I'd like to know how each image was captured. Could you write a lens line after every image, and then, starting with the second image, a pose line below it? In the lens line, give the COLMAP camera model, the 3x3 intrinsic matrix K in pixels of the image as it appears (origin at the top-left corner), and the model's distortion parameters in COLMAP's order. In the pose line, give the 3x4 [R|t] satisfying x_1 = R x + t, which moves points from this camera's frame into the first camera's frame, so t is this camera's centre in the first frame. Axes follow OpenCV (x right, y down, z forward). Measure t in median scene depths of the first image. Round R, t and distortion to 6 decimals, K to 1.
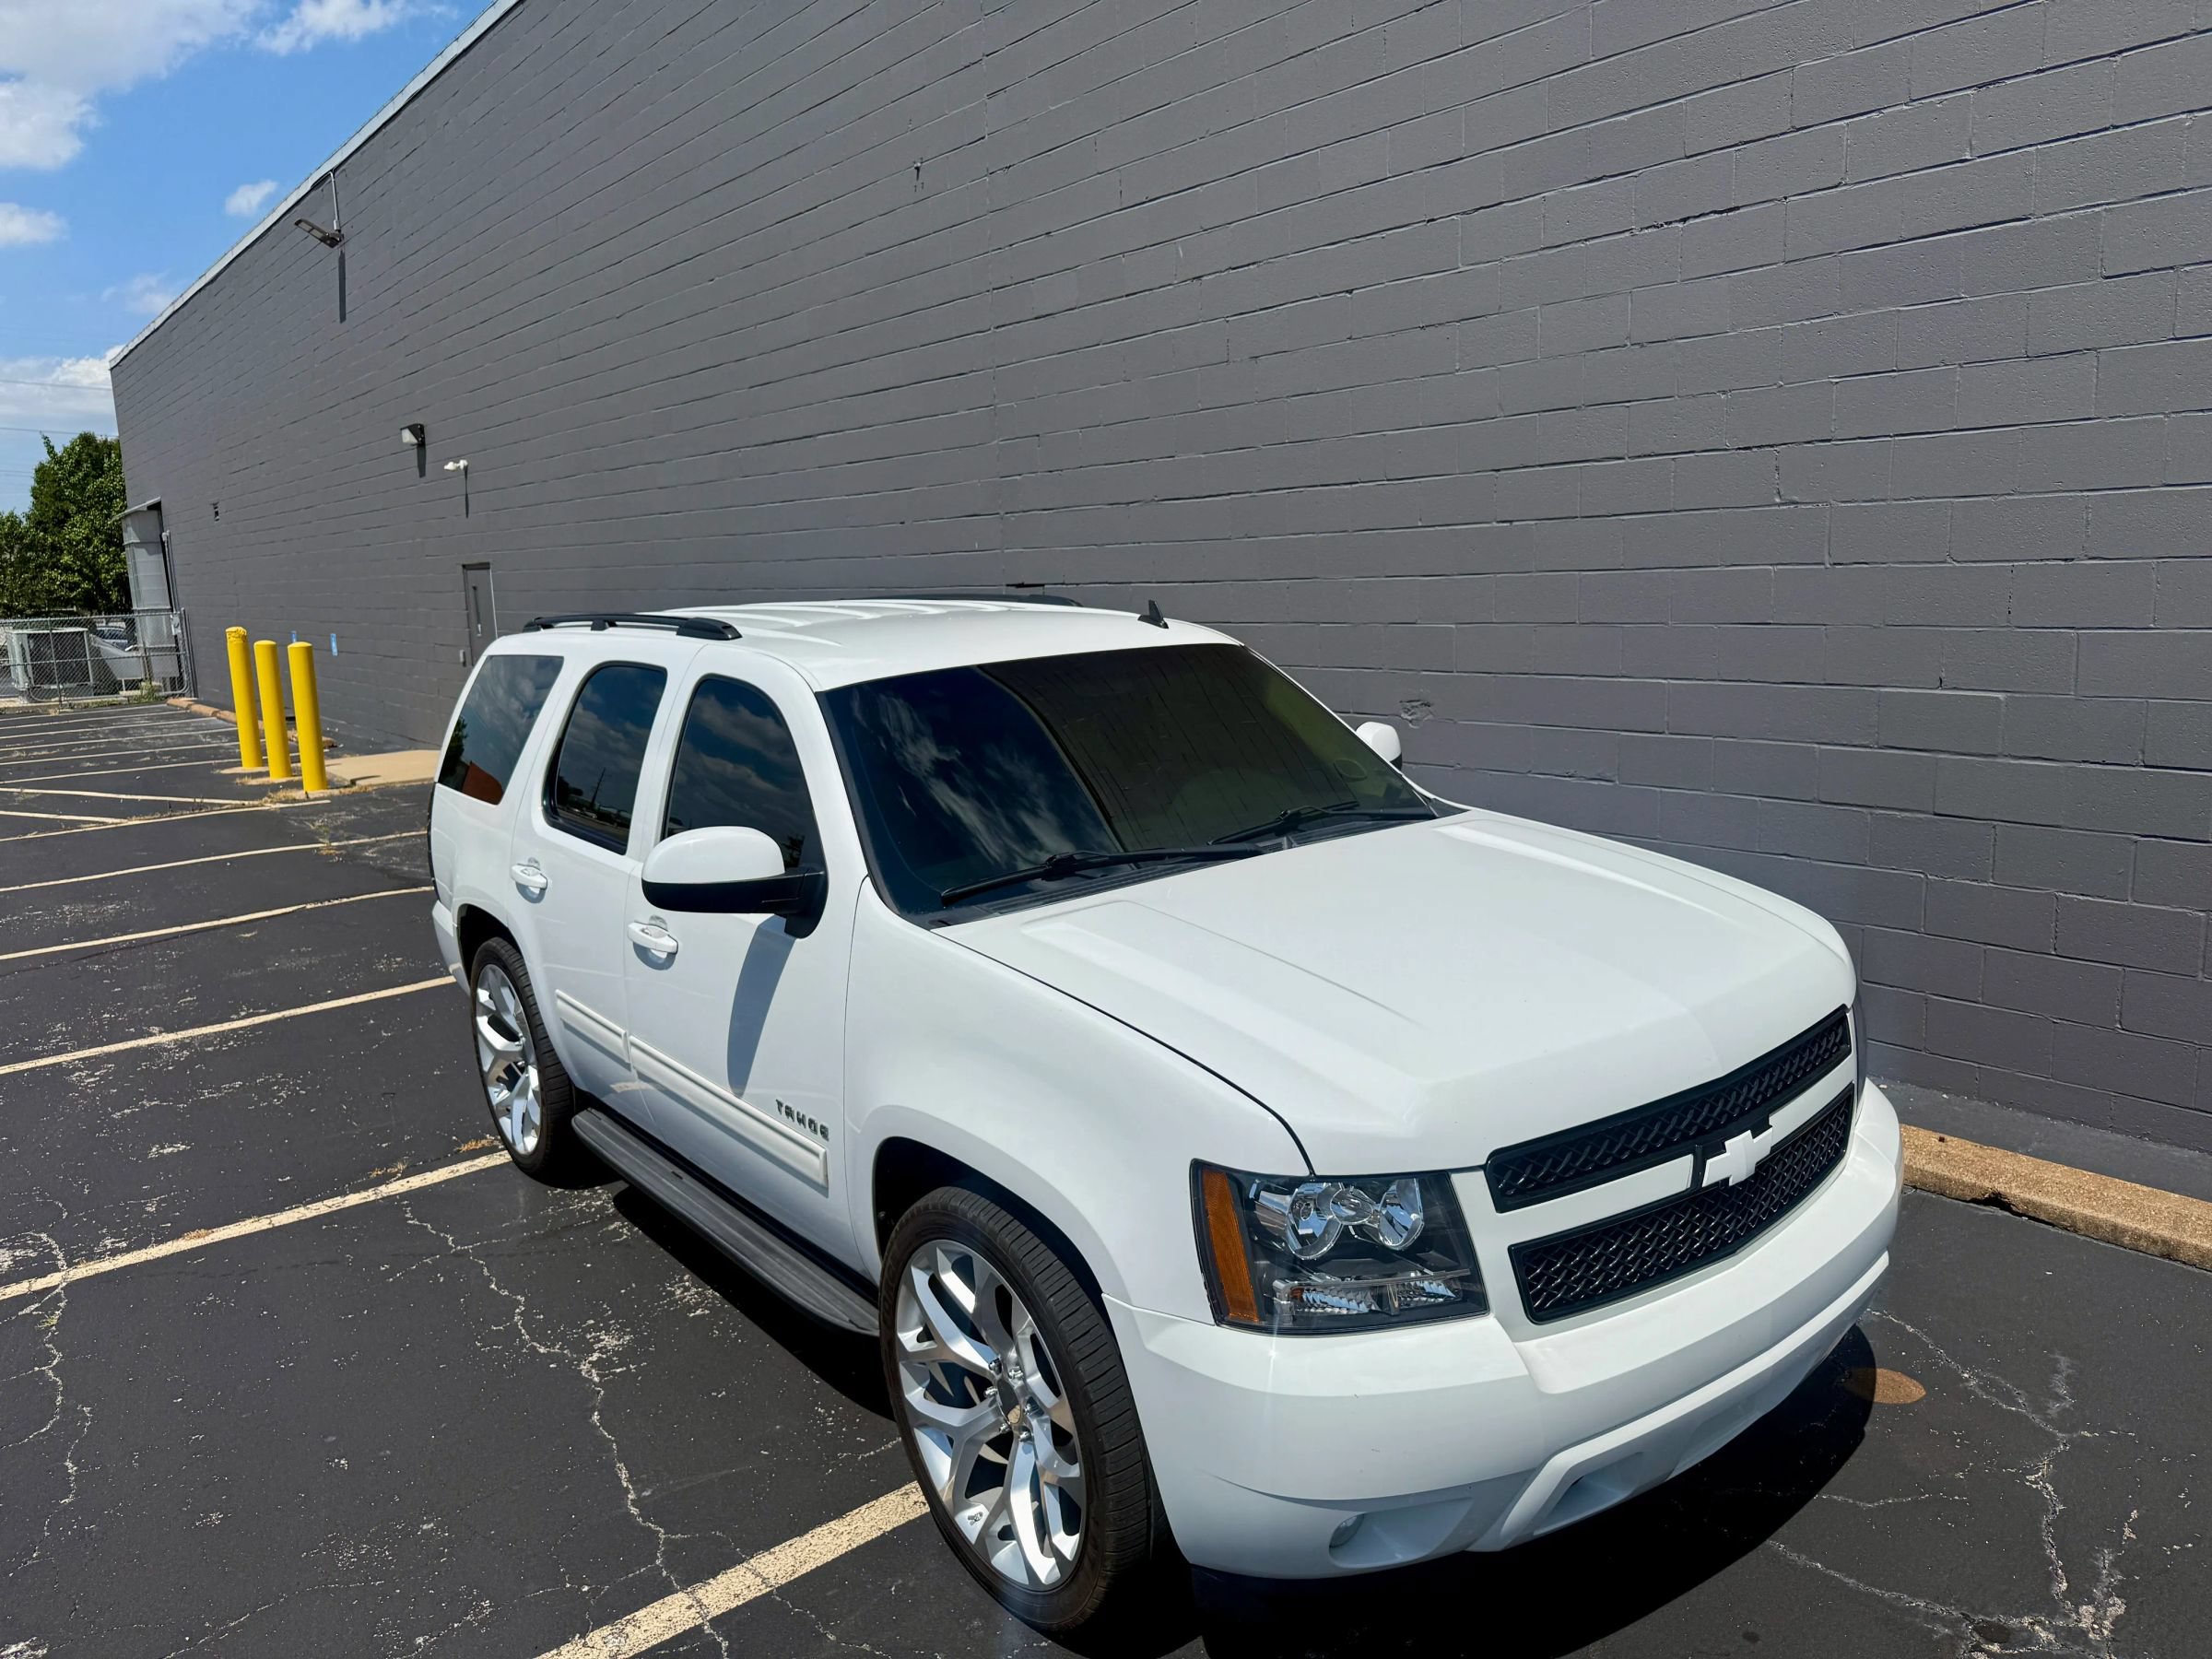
lens RADIAL K [[1563.1, 0, 1110.6], [0, 1563.1, 832.7], [0, 0, 1]] dist [0.008236, -0.015899]
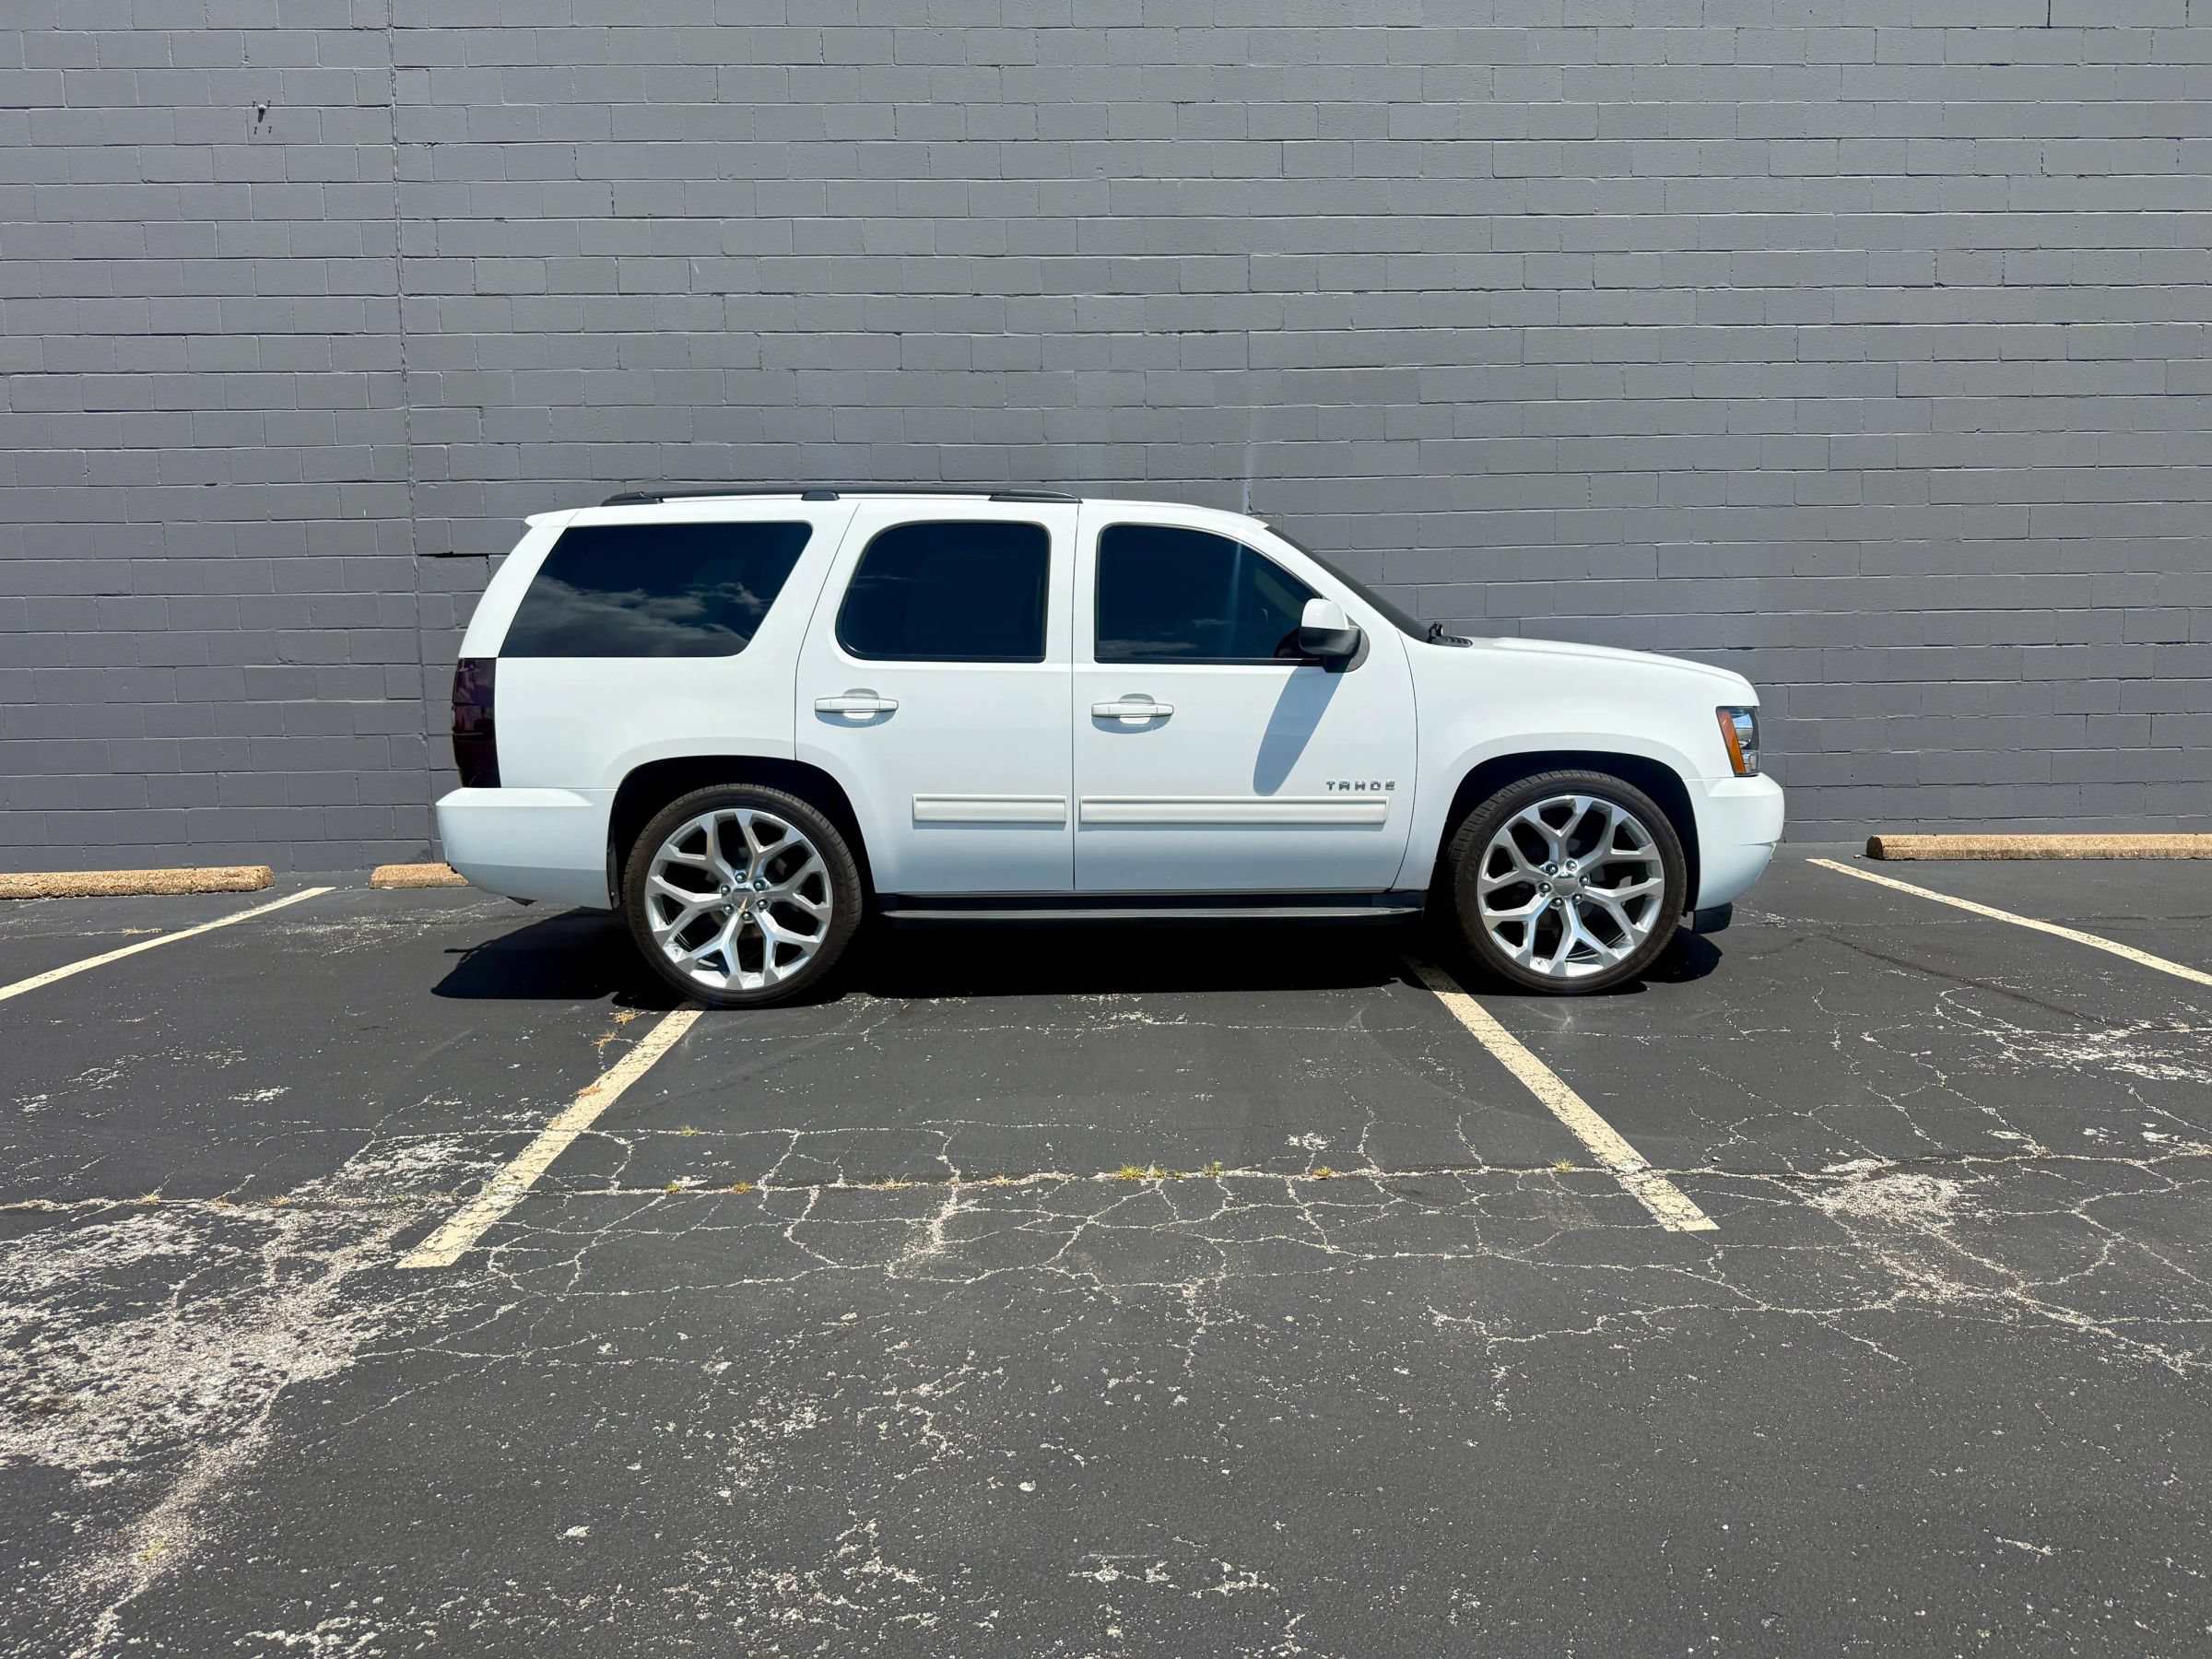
lens RADIAL K [[1536.0, 0, 1124.1], [0, 1536.0, 837.3], [0, 0, 1]] dist [0.062027, -0.094895]
pose [[0.598531, -0.062247, 0.798678, -1.277073], [0.125148, 0.992001, -0.016472, 0.184788], [-0.791264, 0.109812, 0.601533, 0.204106]]
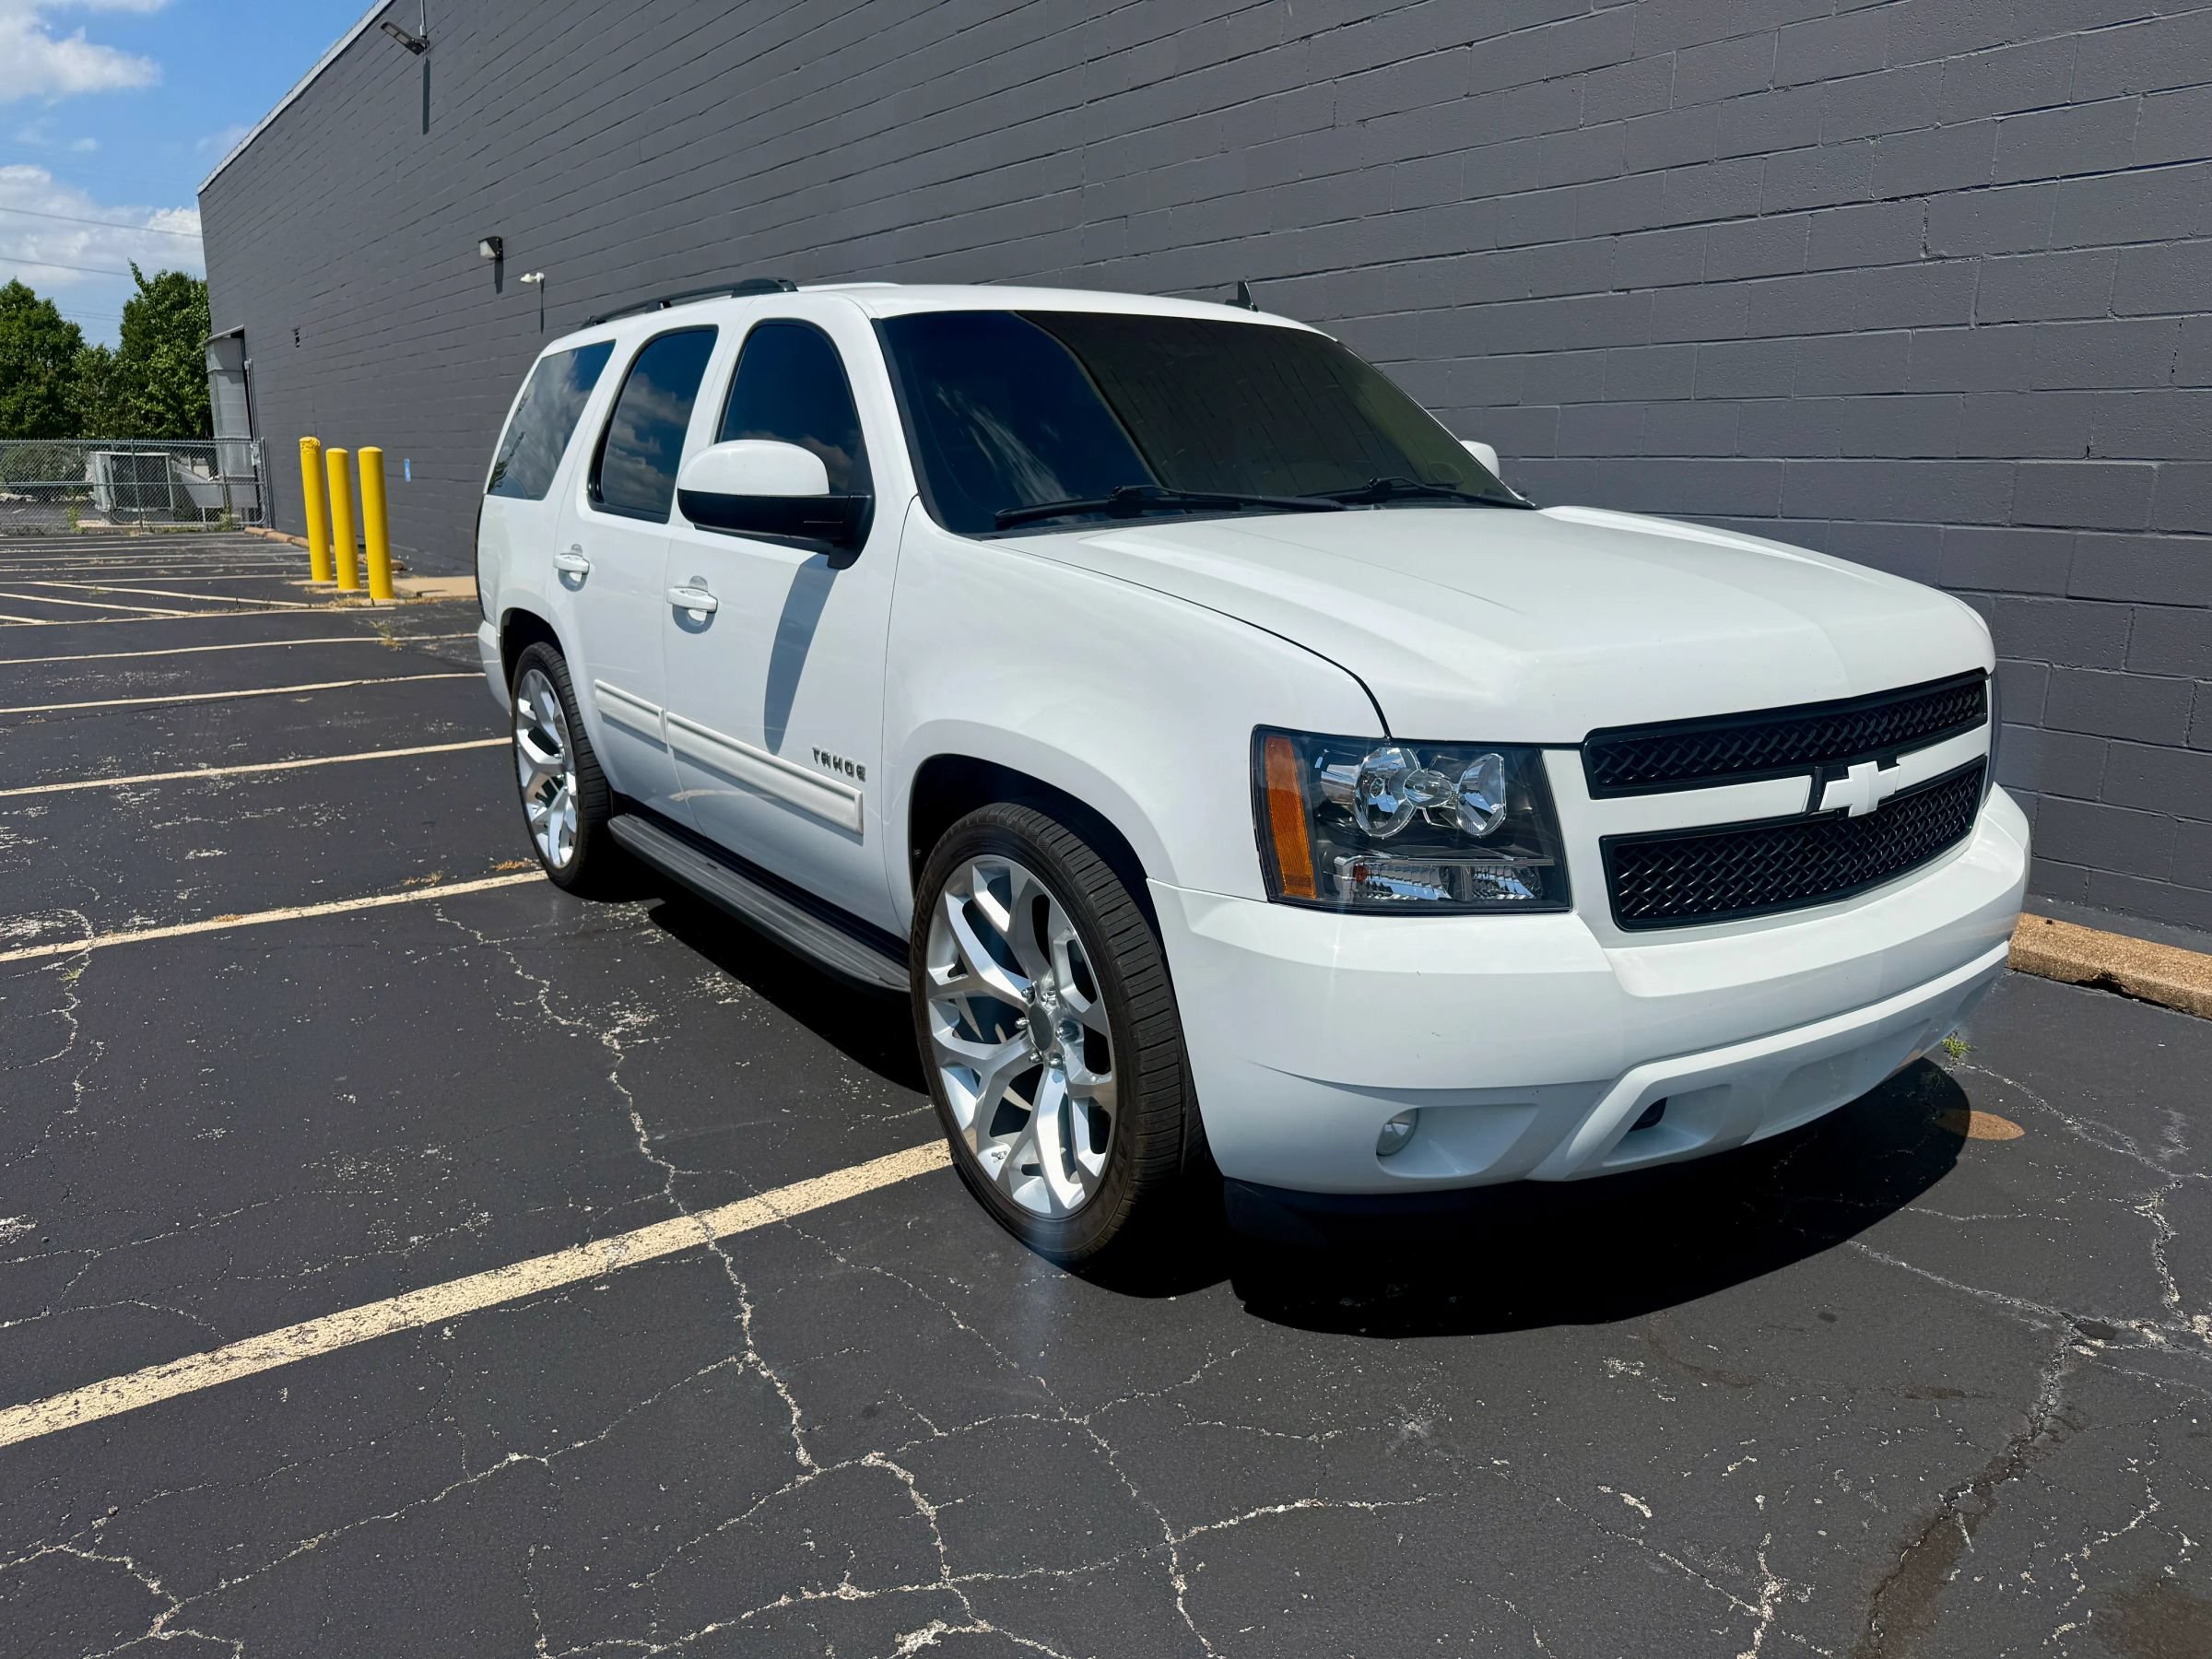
lens RADIAL K [[1563.2, 0, 1110.7], [0, 1563.2, 830.8], [0, 0, 1]] dist [0.019248, -0.031392]
pose [[0.997531, 0.059922, -0.036618, 0.002975], [-0.057666, 0.996541, 0.059838, 0.127028], [0.040077, -0.057579, 0.997536, 0.050093]]
